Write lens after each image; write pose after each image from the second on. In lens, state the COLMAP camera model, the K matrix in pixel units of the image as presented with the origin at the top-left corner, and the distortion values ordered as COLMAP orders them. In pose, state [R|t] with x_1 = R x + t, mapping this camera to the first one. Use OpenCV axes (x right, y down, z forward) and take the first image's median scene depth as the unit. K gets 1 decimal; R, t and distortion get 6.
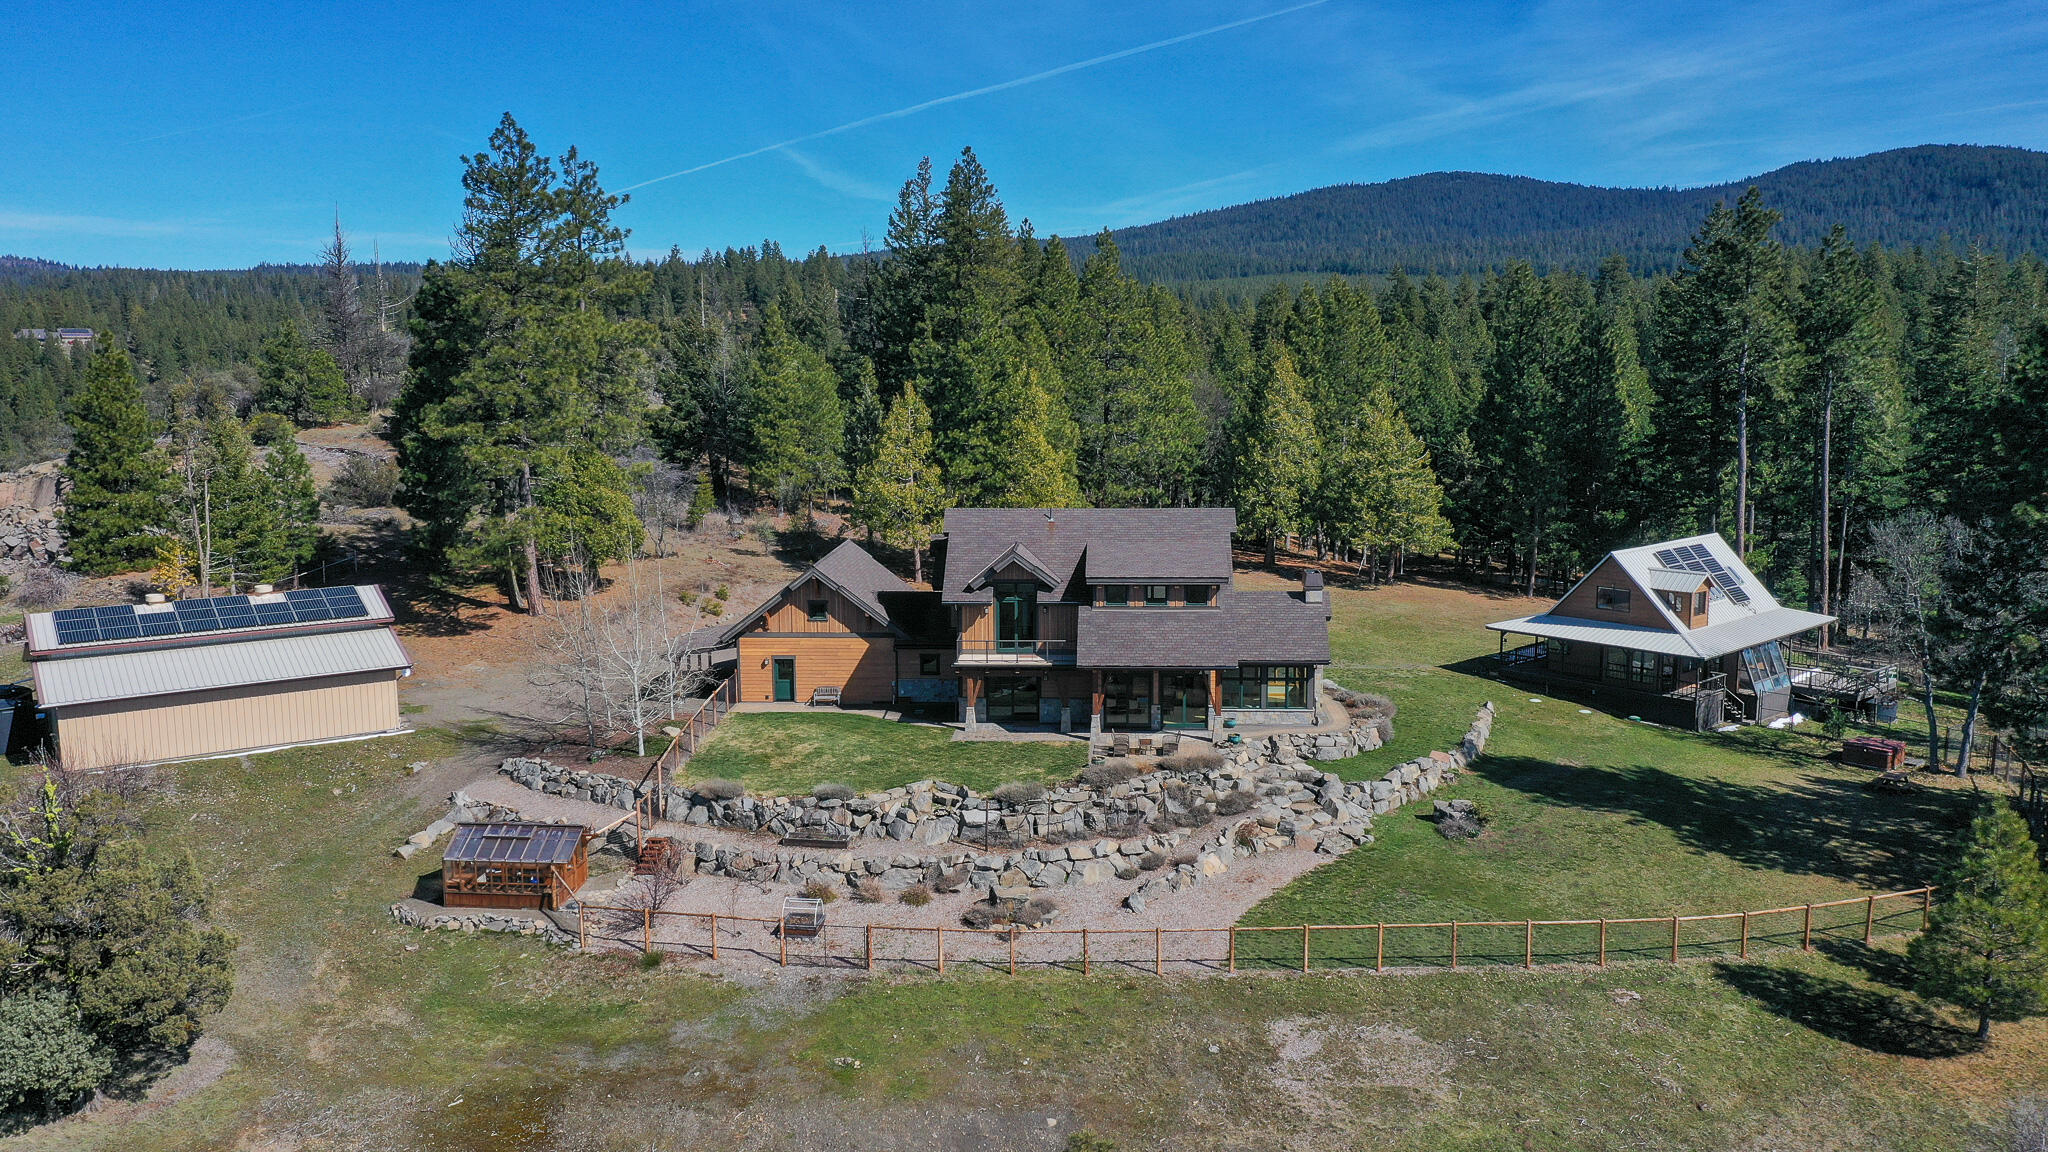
lens RADIAL K [[1584.8, 0, 1025.2], [0, 1584.8, 581.2], [0, 0, 1]] dist [-0.001273, 0.001755]
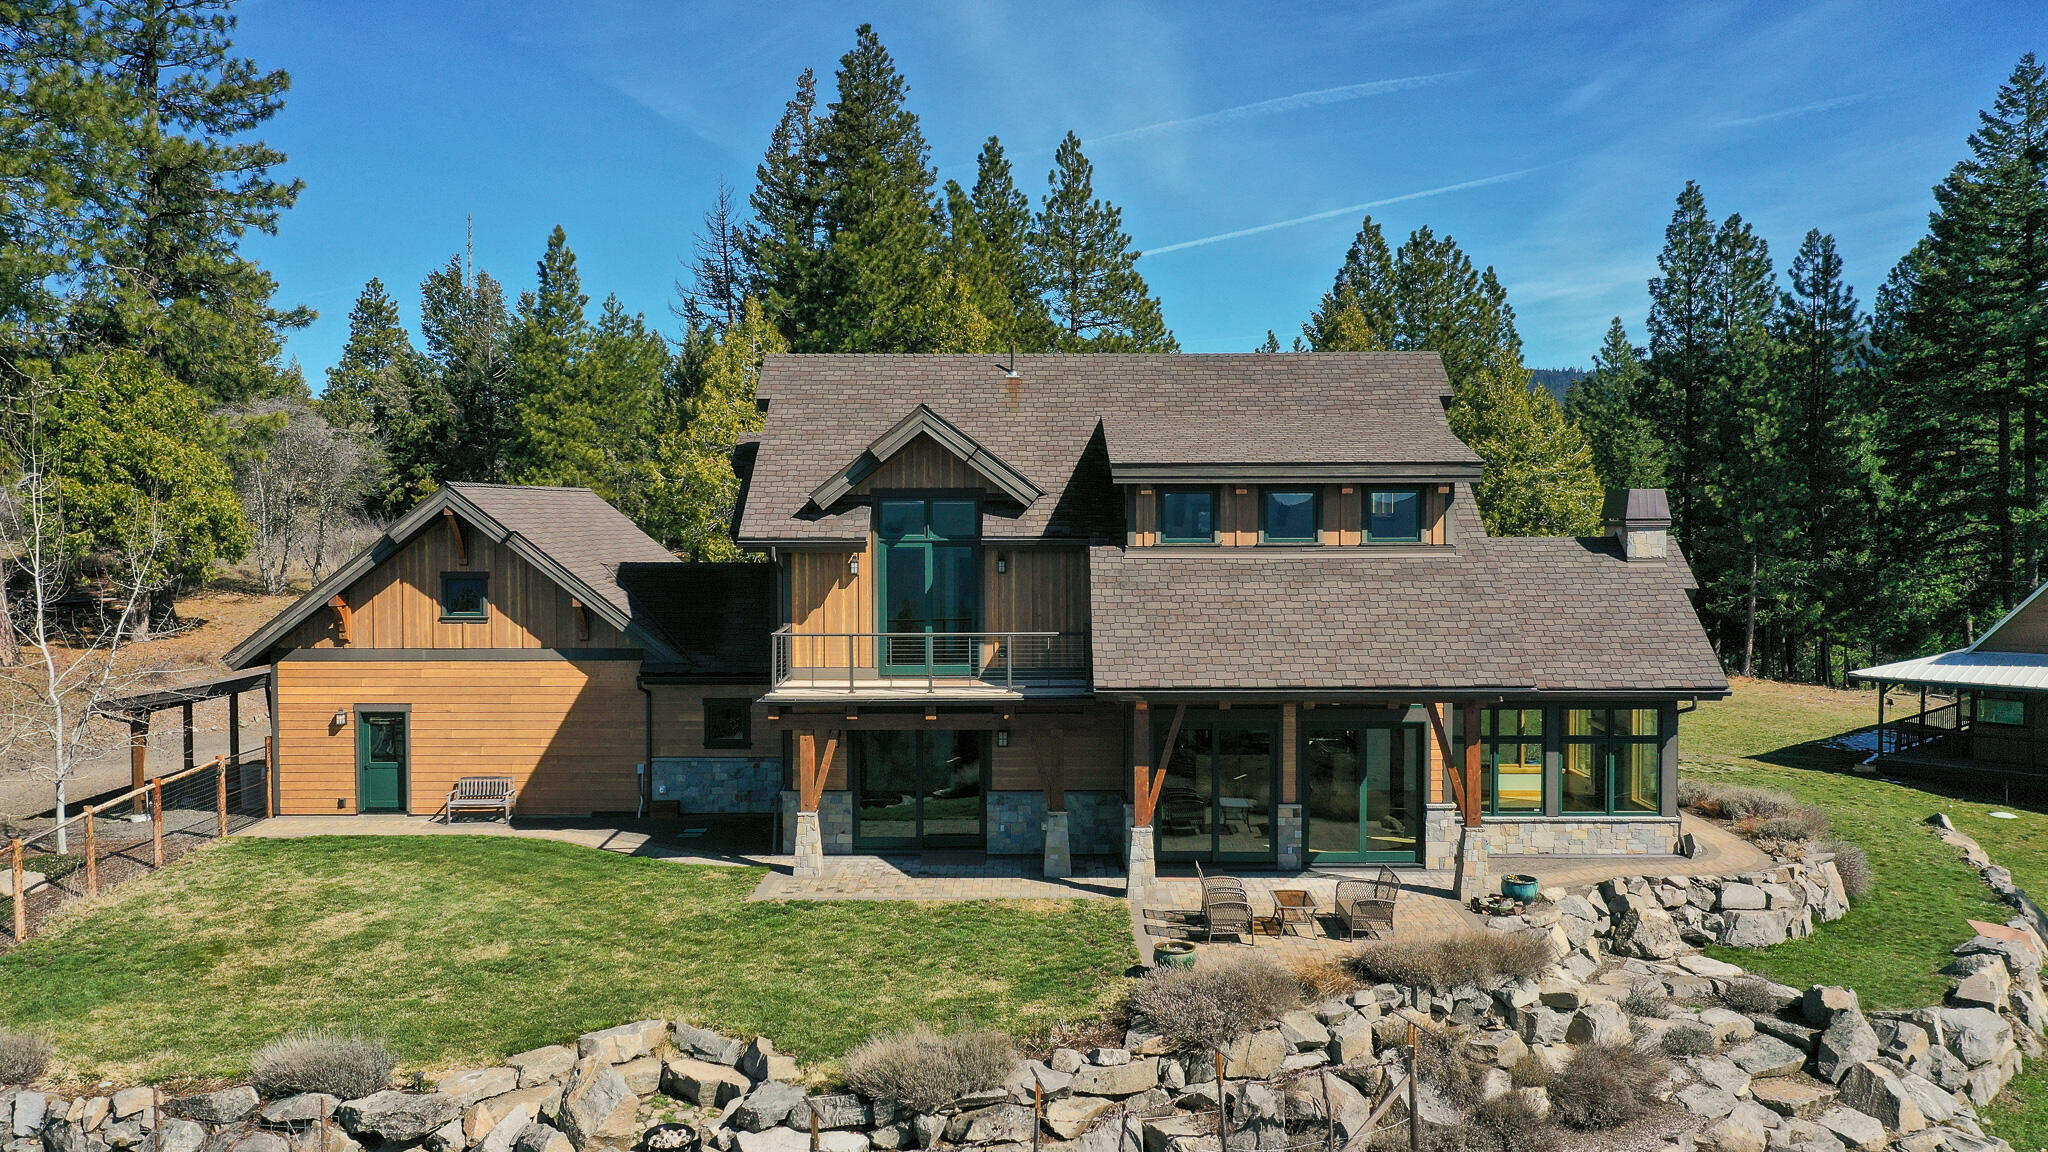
lens RADIAL K [[1584.8, 0, 1020.6], [0, 1584.8, 565.8], [0, 0, 1]] dist [-0.001273, 0.001755]
pose [[0.998922, 0.003758, 0.046279, -0.001247], [0.001855, 0.992693, -0.120654, 0.066876], [-0.046394, 0.120610, 0.991615, 0.612087]]
